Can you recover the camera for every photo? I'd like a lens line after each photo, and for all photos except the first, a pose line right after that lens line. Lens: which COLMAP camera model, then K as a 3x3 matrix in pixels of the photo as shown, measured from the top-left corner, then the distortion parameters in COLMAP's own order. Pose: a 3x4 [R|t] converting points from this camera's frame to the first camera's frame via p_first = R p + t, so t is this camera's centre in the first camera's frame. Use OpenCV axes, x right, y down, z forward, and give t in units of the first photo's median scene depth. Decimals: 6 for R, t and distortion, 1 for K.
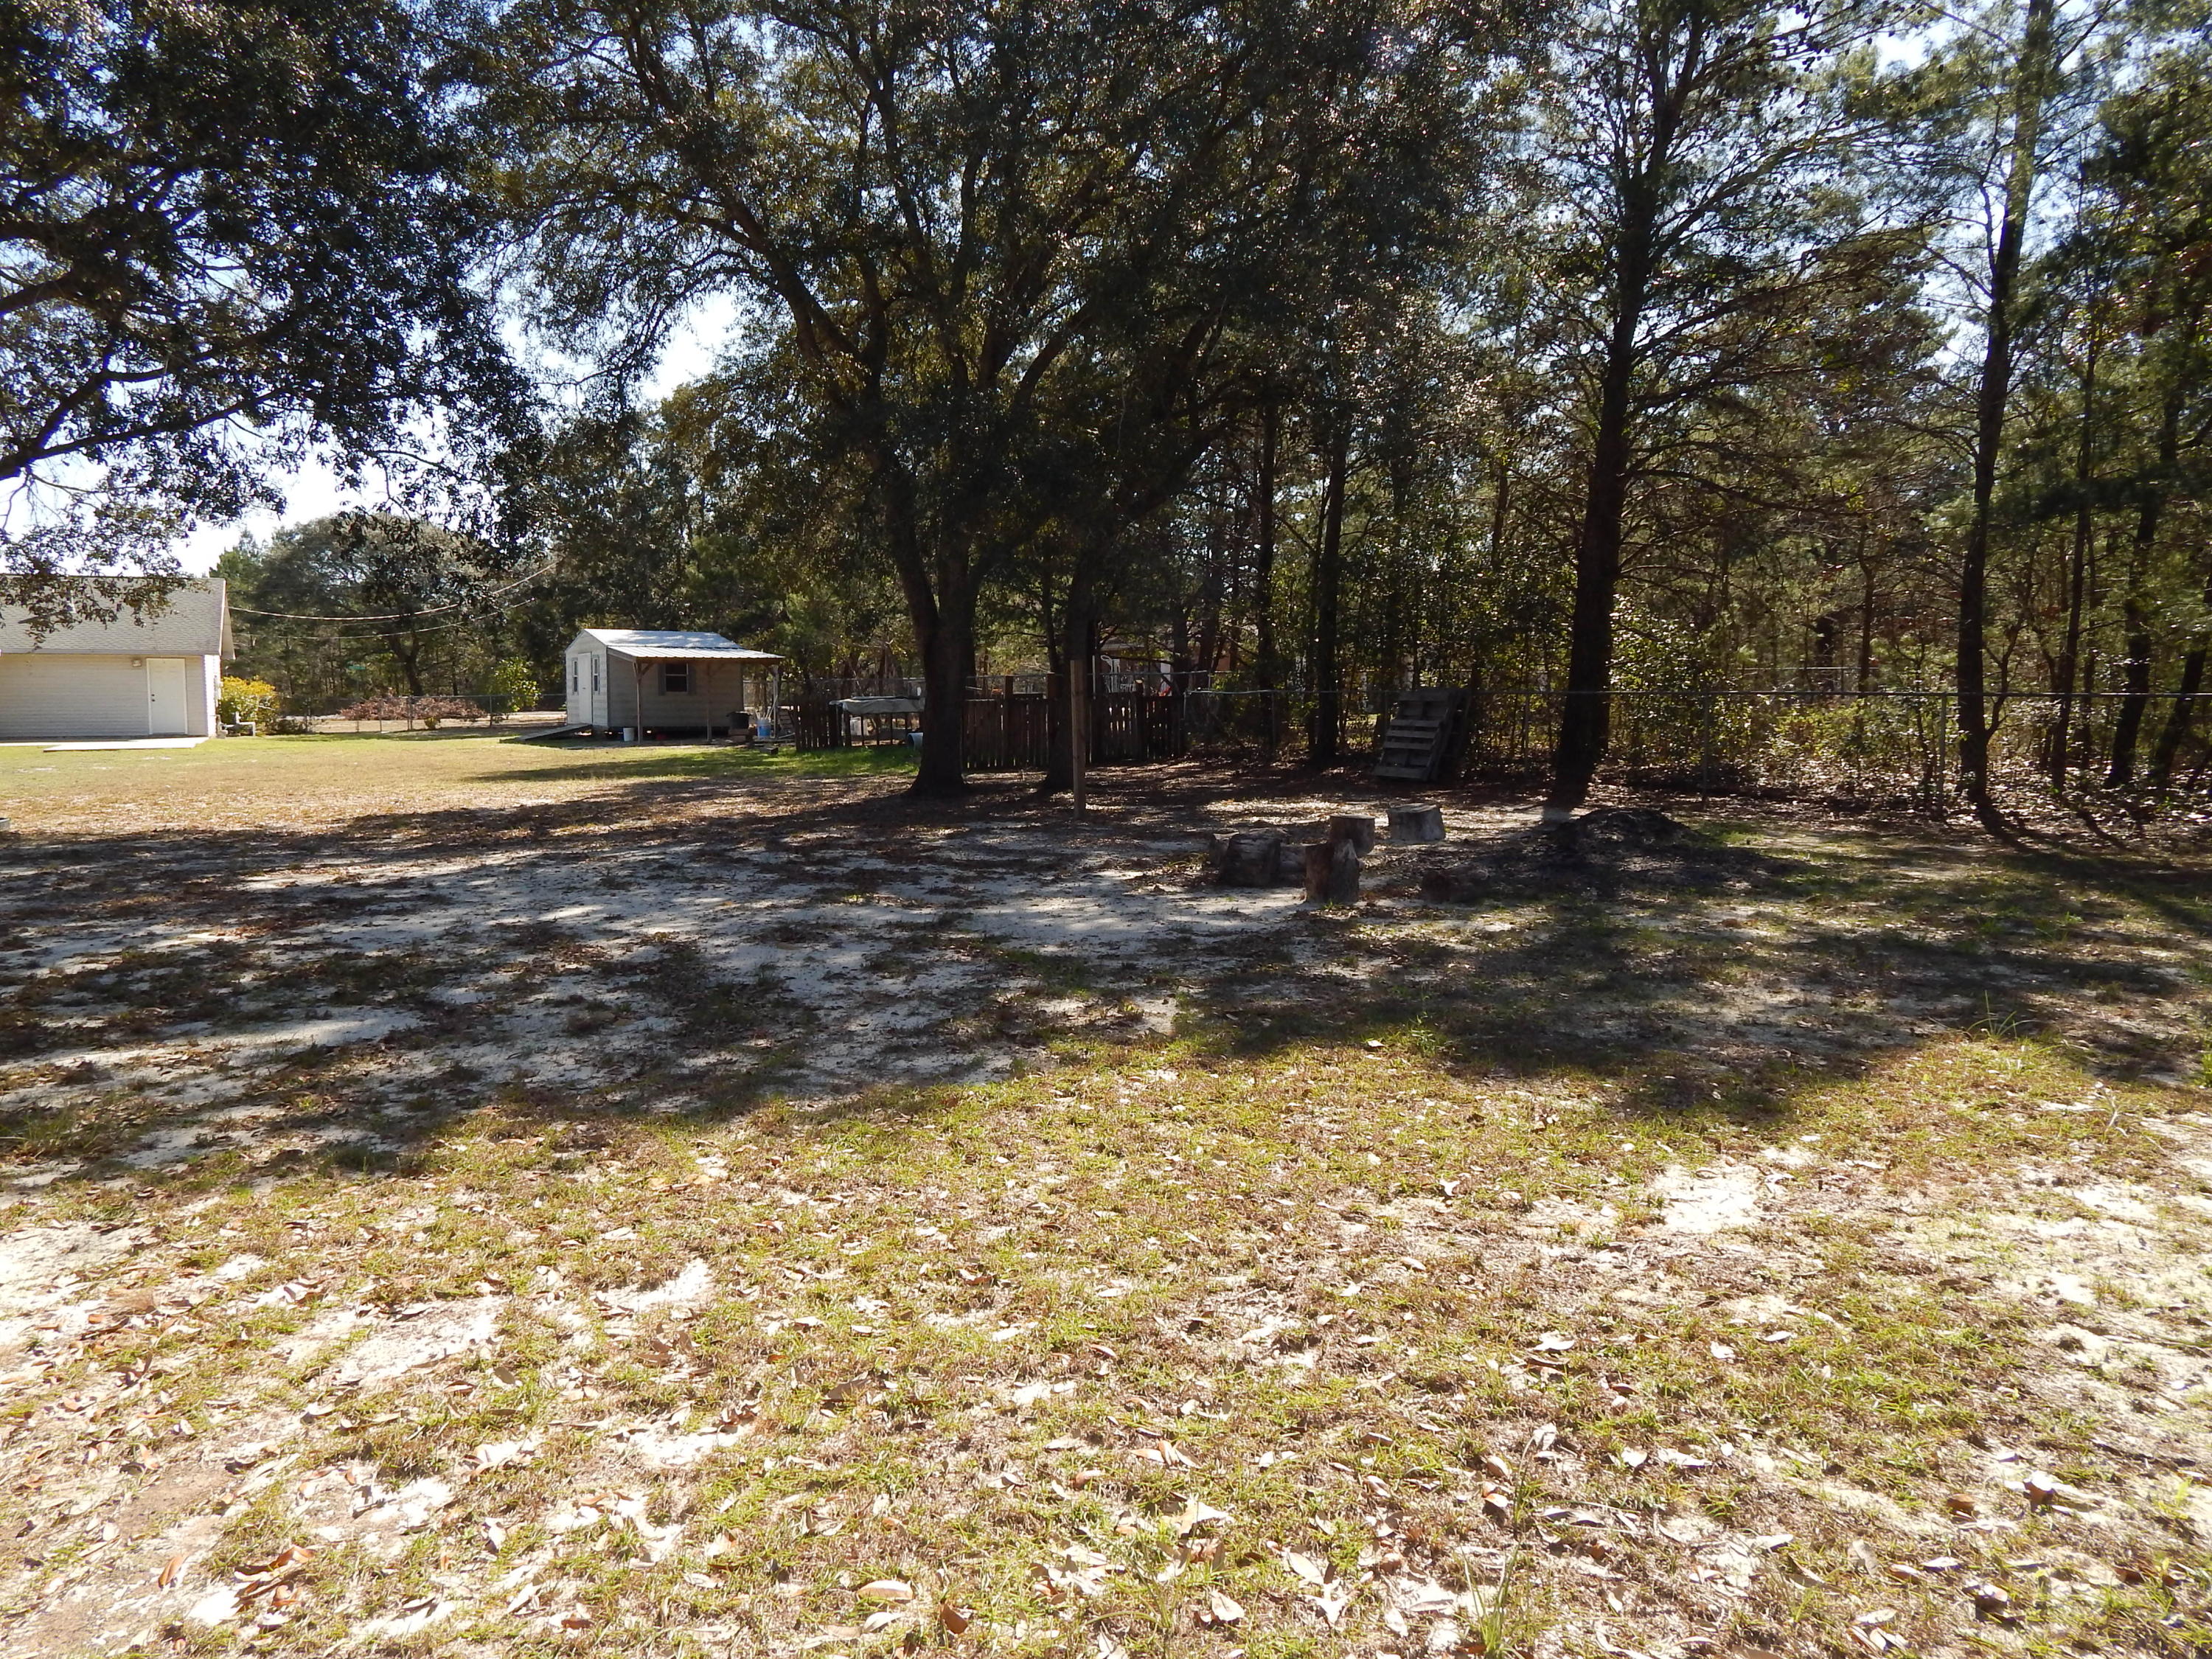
lens RADIAL K [[1615.8, 0, 1114.7], [0, 1615.8, 815.8], [0, 0, 1]] dist [0.003413, -0.007678]
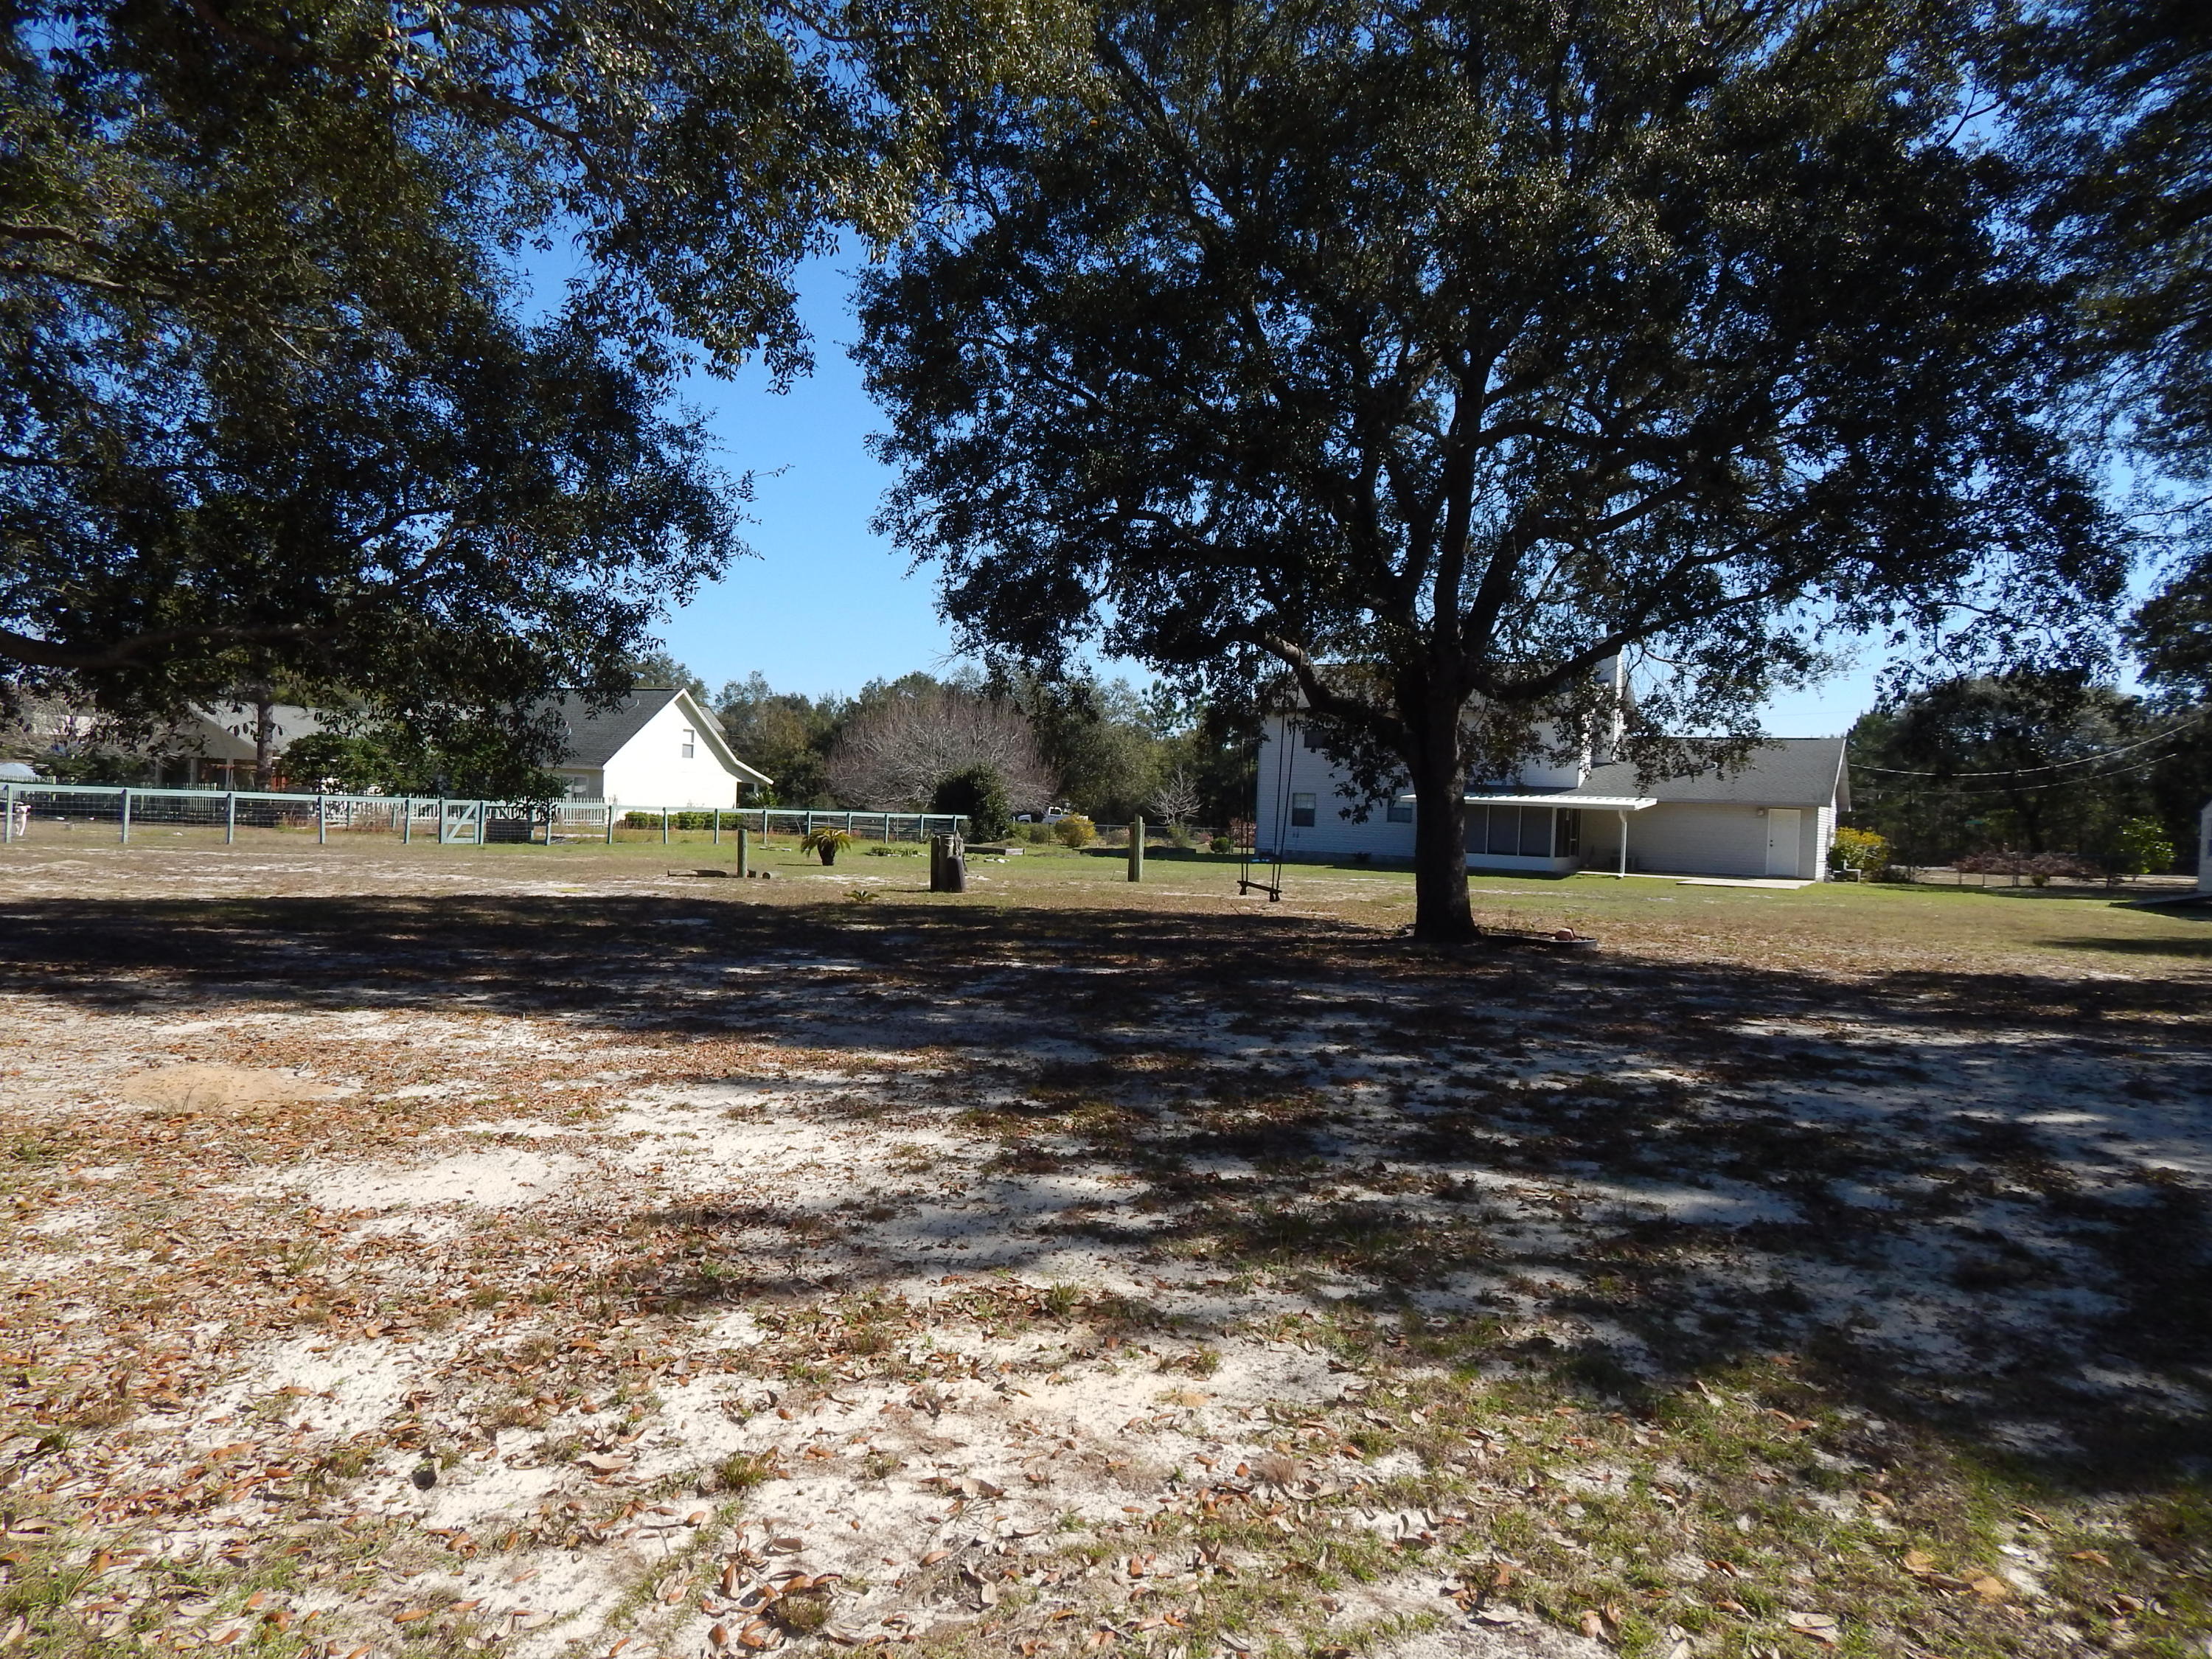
lens RADIAL K [[1441.8, 0, 1159.0], [0, 1441.8, 822.8], [0, 0, 1]] dist [-0.009467, 0.008113]
pose [[0.550986, 0.032094, -0.833897, 0.020052], [-0.106307, 0.993819, -0.031992, -0.015896], [0.827716, 0.106276, 0.550992, 0.145295]]
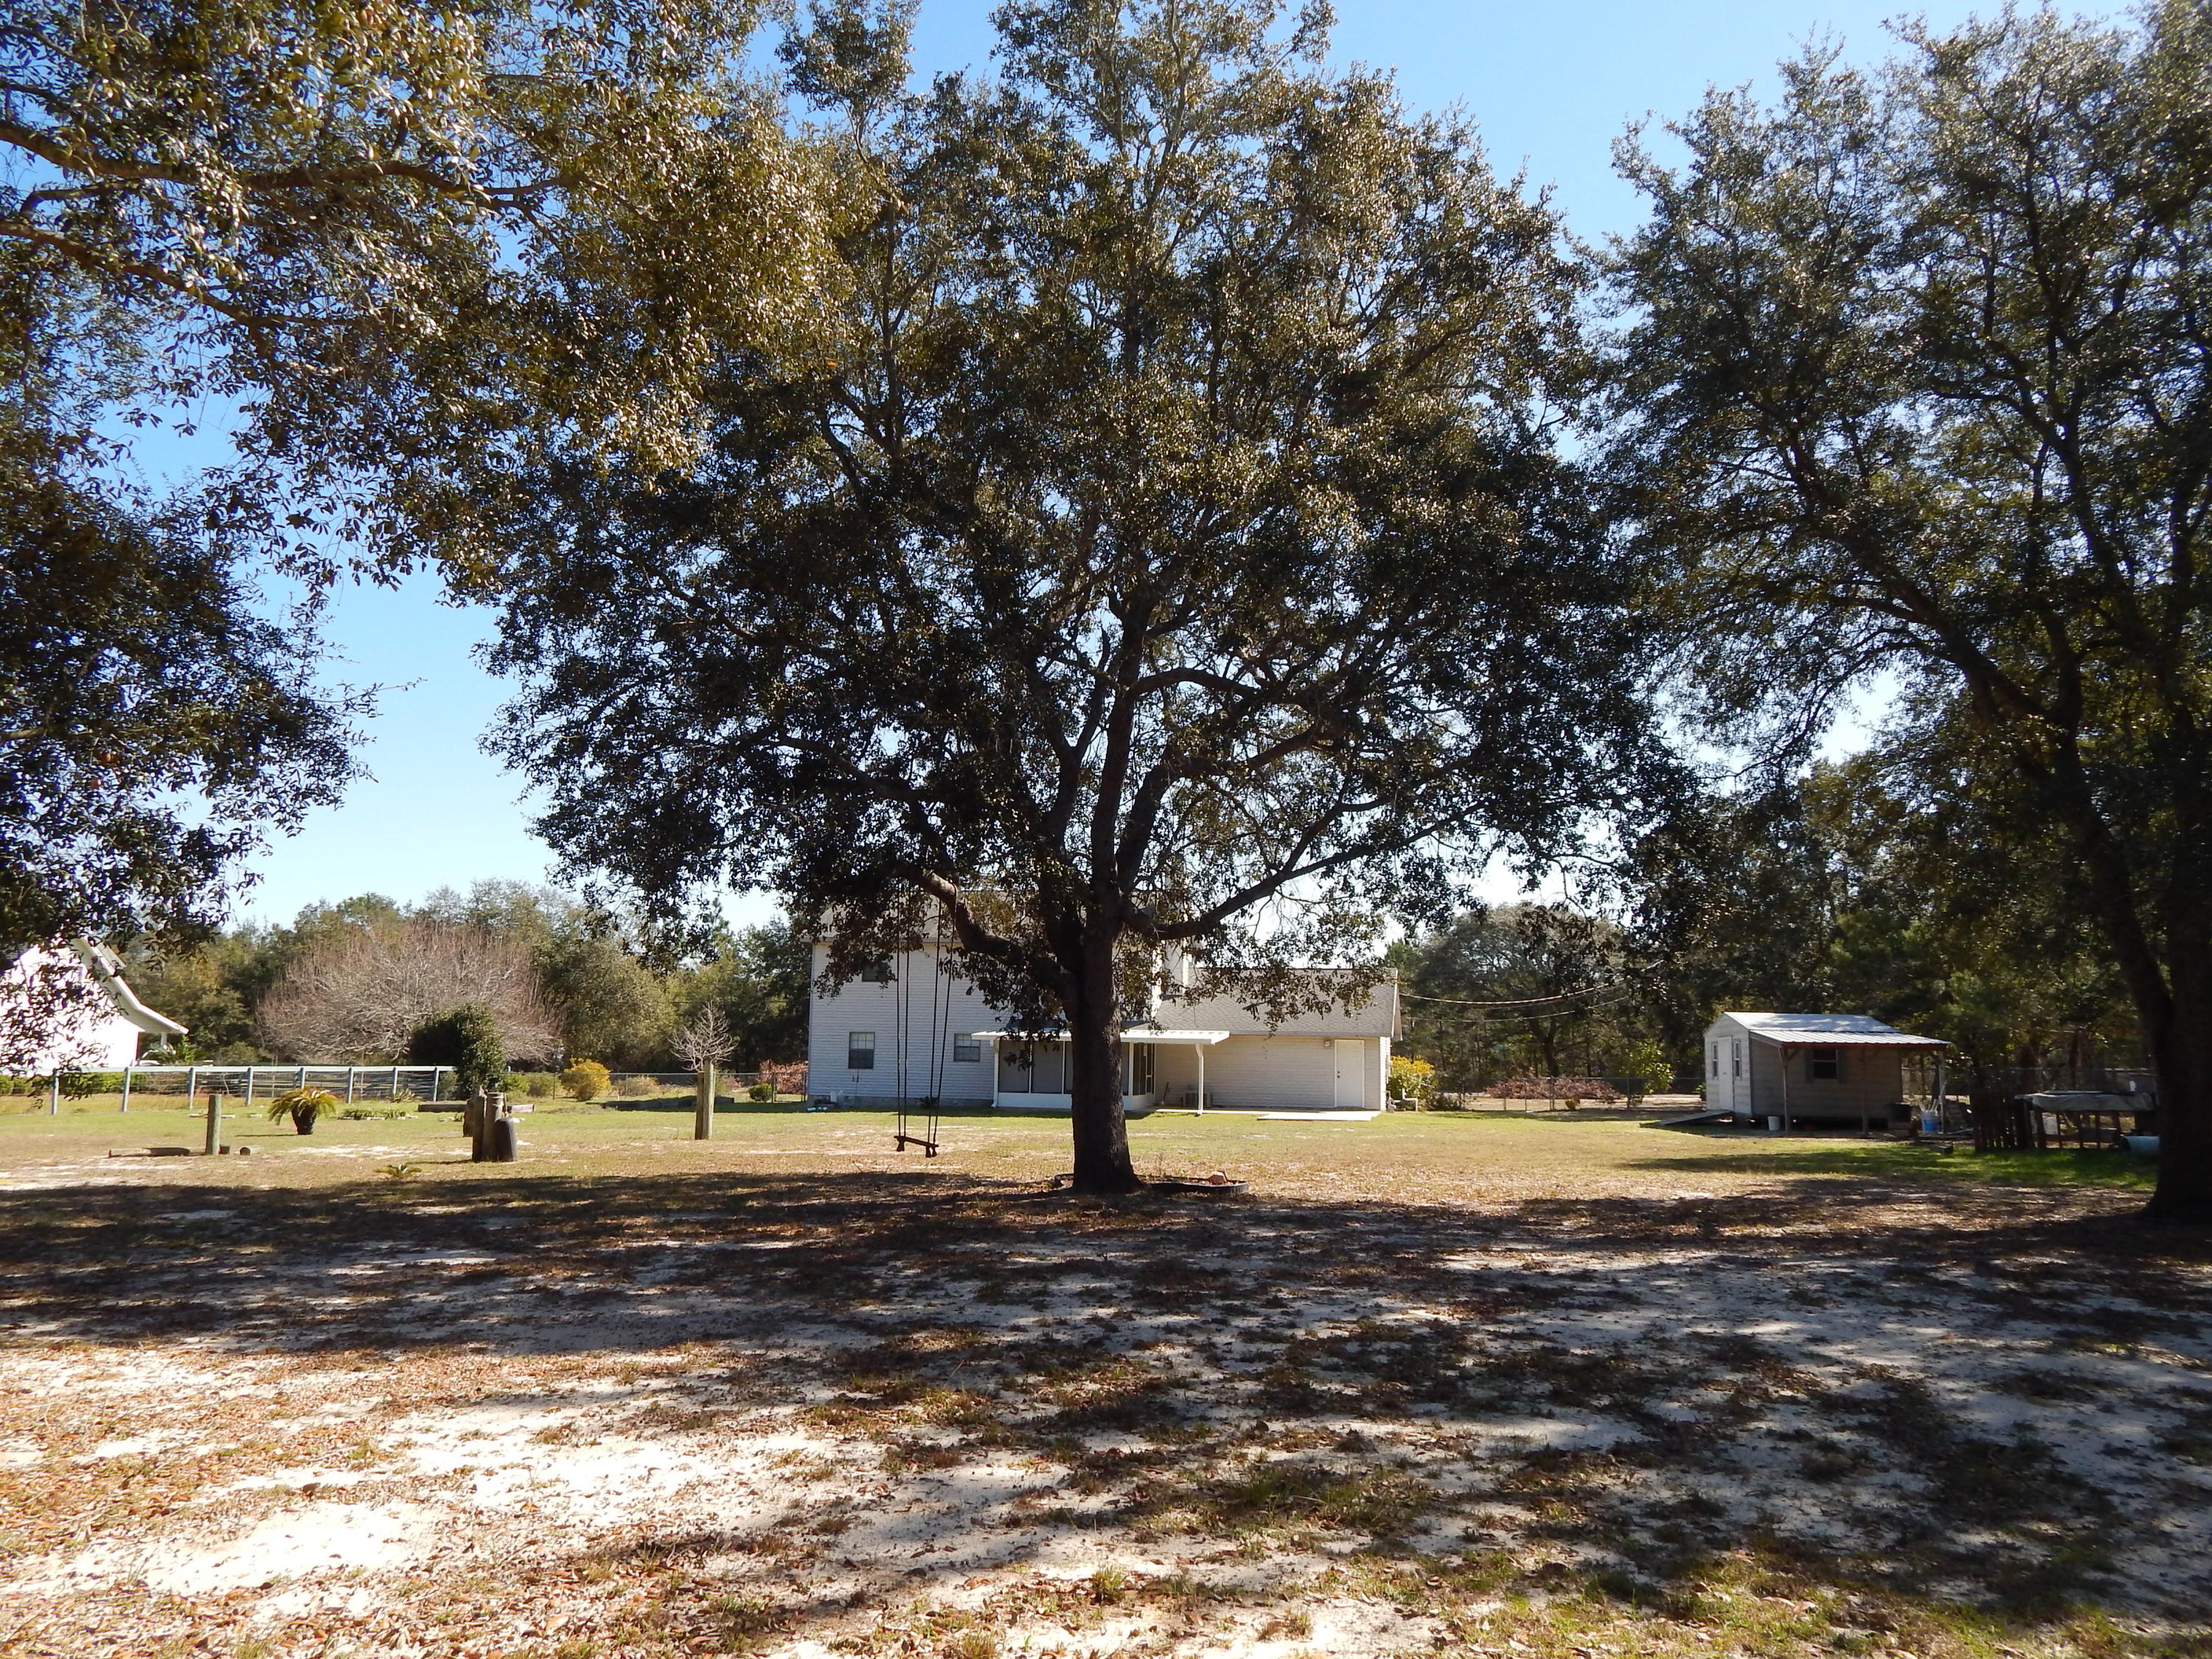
lens RADIAL K [[1615.8, 0, 1084.3], [0, 1615.8, 815.1], [0, 0, 1]] dist [0.003413, -0.007678]
pose [[0.783433, -0.076261, -0.616780, -0.036115], [-0.066708, 0.976390, -0.205457, -0.009629], [0.617886, 0.202106, 0.759848, -0.018187]]
